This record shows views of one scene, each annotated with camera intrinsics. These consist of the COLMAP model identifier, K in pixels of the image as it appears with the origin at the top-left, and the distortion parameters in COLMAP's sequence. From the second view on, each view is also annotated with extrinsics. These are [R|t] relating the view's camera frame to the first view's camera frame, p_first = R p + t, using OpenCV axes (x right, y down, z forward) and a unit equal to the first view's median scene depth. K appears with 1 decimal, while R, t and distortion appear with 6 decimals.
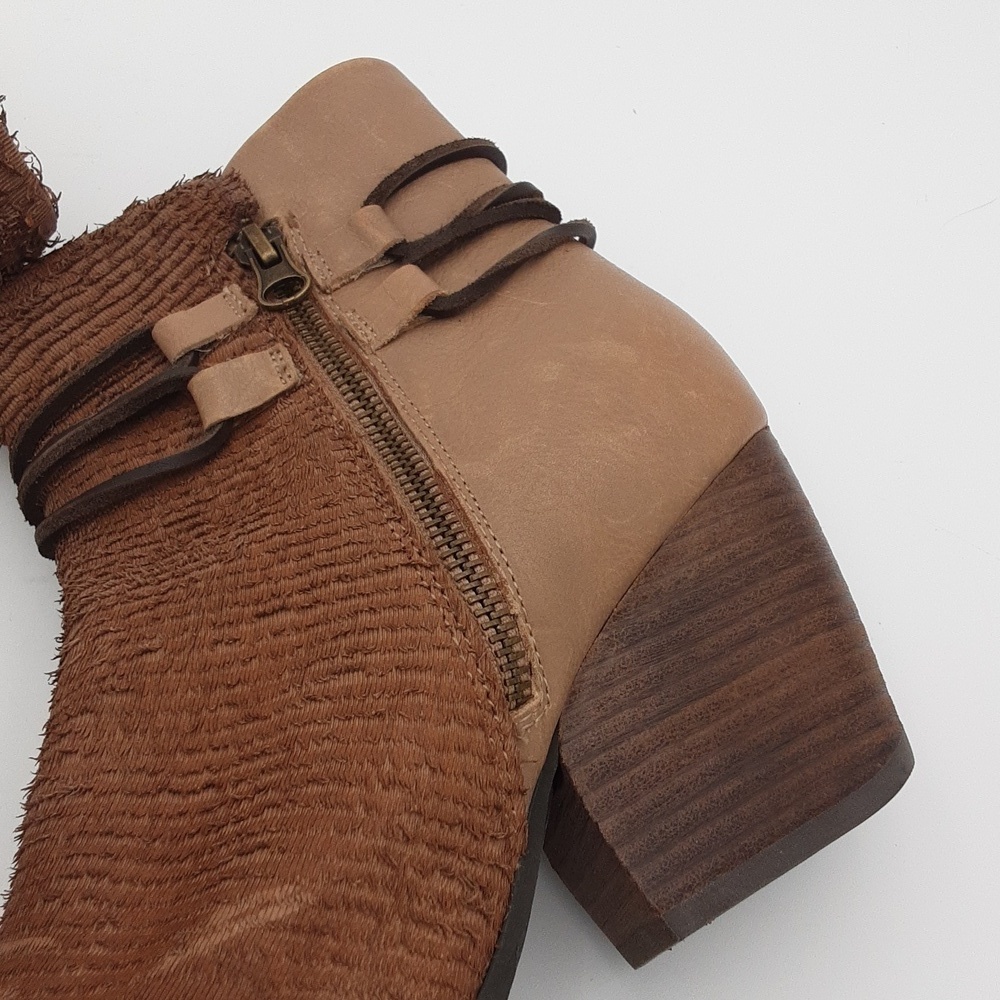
lens RADIAL K [[1212.9, 0, 510.8], [0, 1212.9, 497.7], [0, 0, 1]] dist [0.117991, -0.200850]
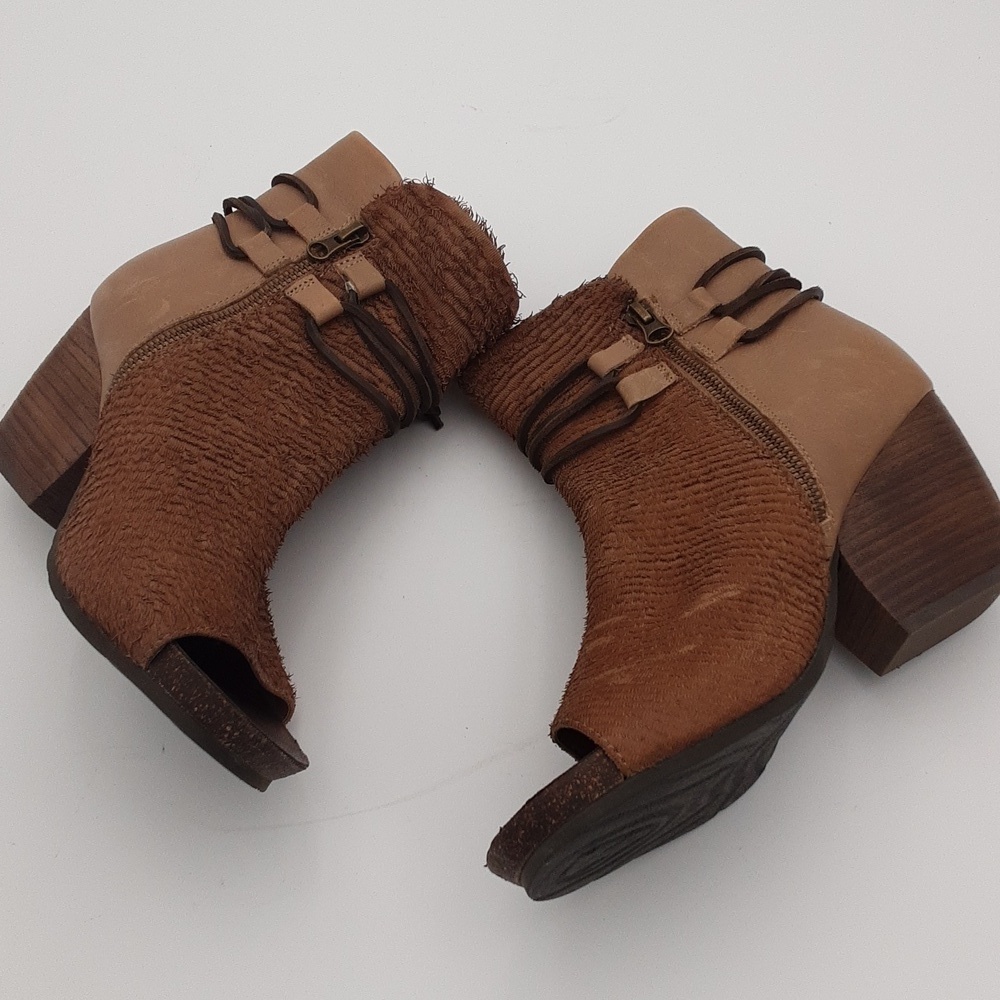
lens RADIAL K [[1212.9, 0, 510.8], [0, 1212.9, 497.7], [0, 0, 1]] dist [0.117991, -0.200850]
pose [[0.994535, -0.050066, -0.091616, -0.265914], [0.043205, 0.996218, -0.075390, 0.219148], [0.095044, 0.071020, 0.992936, -0.896657]]
